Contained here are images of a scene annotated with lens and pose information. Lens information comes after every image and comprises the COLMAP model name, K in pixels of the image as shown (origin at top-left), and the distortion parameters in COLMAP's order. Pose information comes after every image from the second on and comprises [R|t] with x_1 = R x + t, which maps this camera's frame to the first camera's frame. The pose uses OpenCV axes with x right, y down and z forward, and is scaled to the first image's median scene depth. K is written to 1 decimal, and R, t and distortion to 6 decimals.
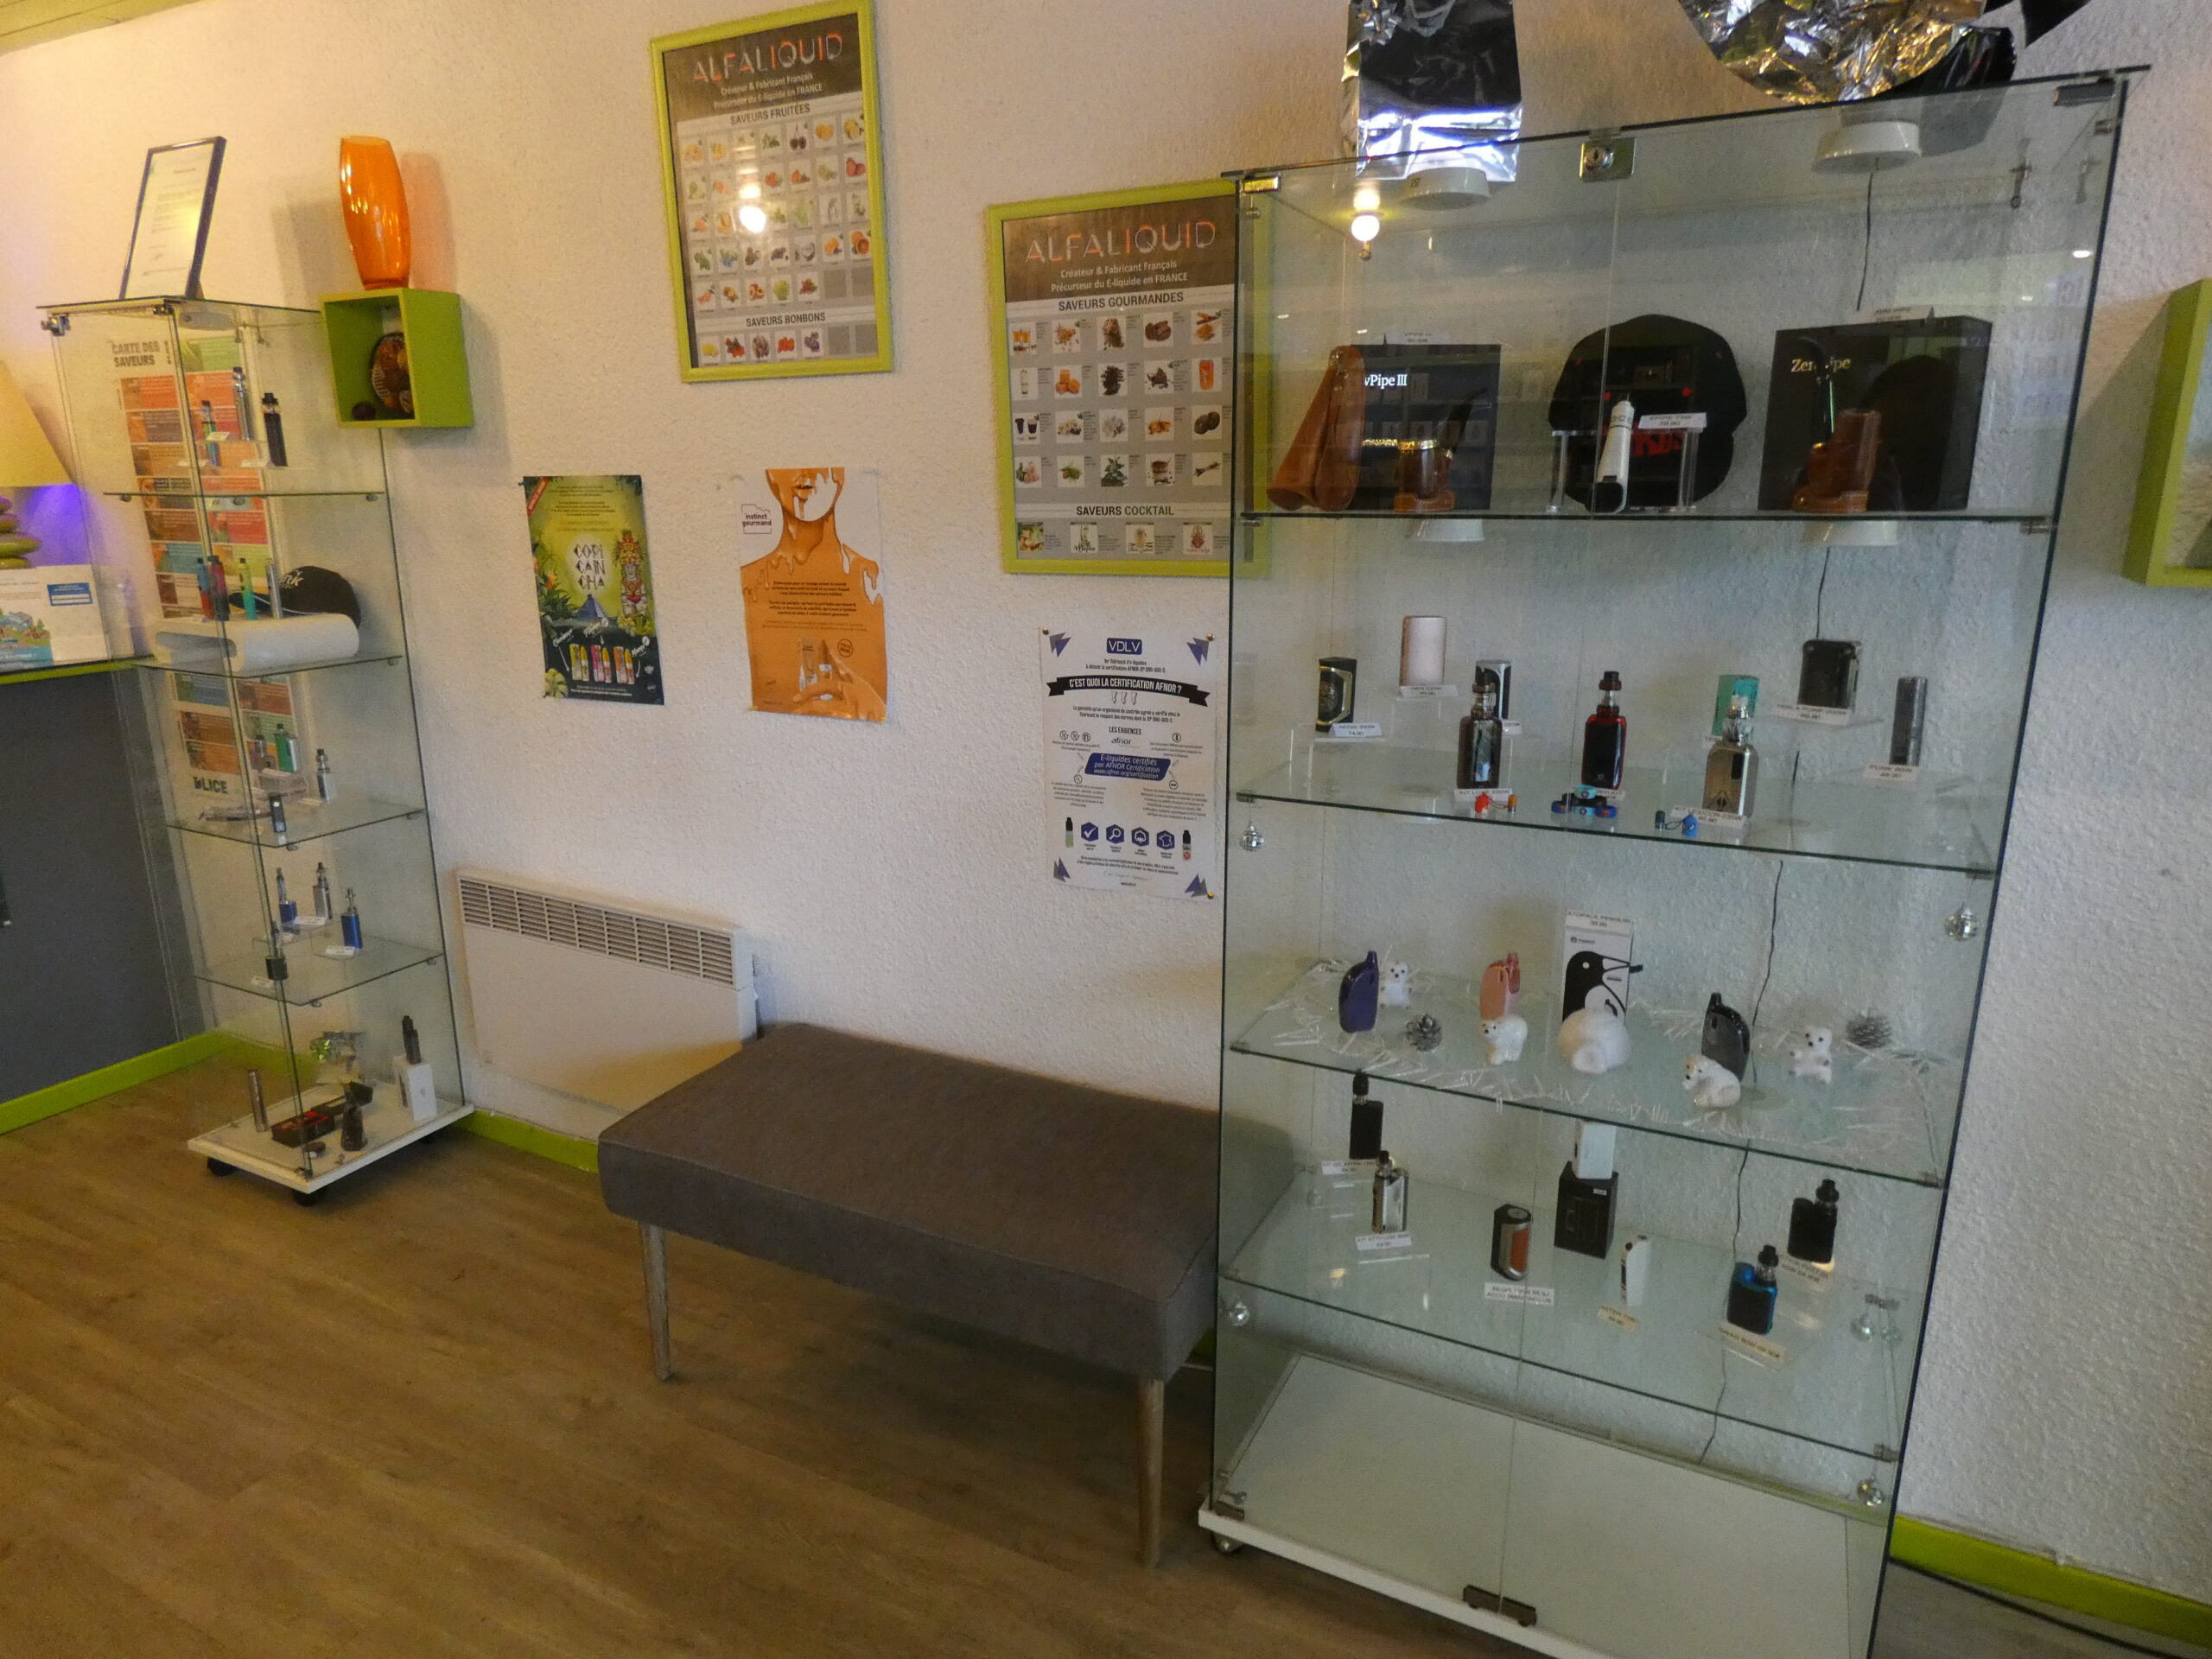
lens RADIAL K [[1330.4, 0, 1106.8], [0, 1330.4, 826.5], [0, 0, 1]] dist [-0.005852, 0.000867]
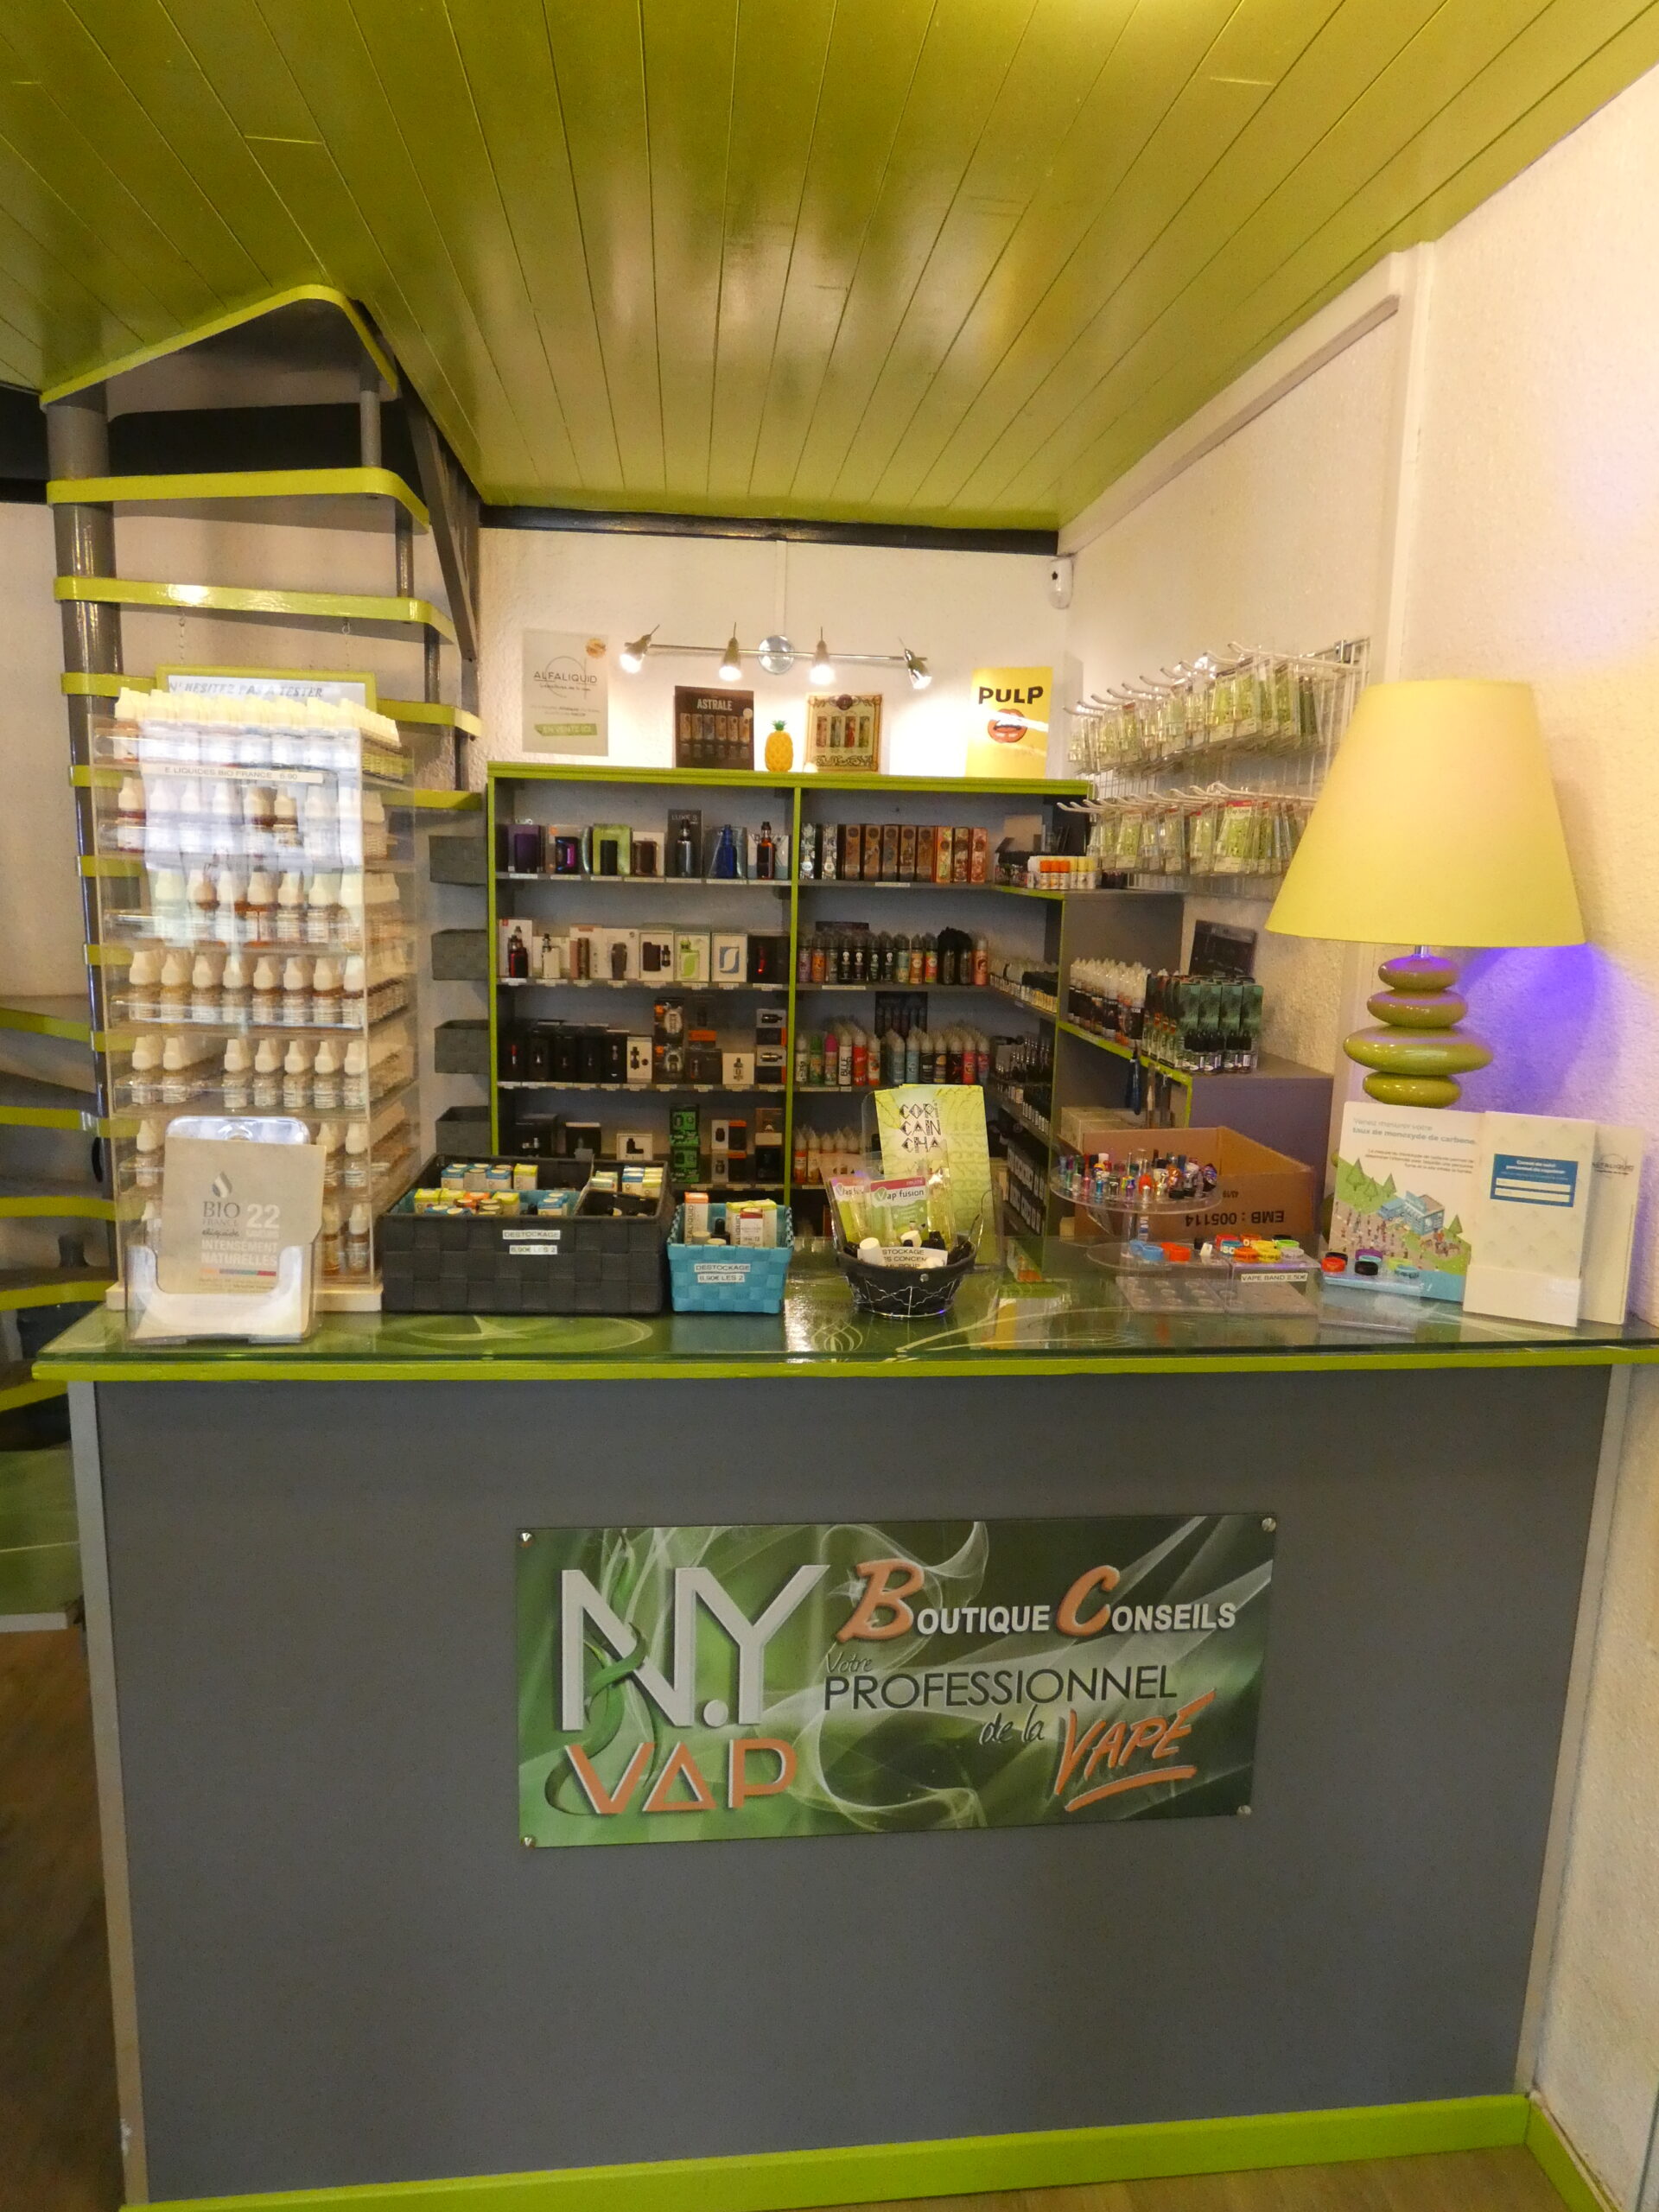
lens RADIAL K [[1375.7, 0, 826.1], [0, 1375.7, 1104.6], [0, 0, 1]] dist [-0.007143, -0.000126]
pose [[0.547107, 0.164269, -0.820786, -0.531913], [-0.236889, 0.970855, 0.036401, -0.159563], [0.802843, 0.174520, 0.570075, 0.531141]]
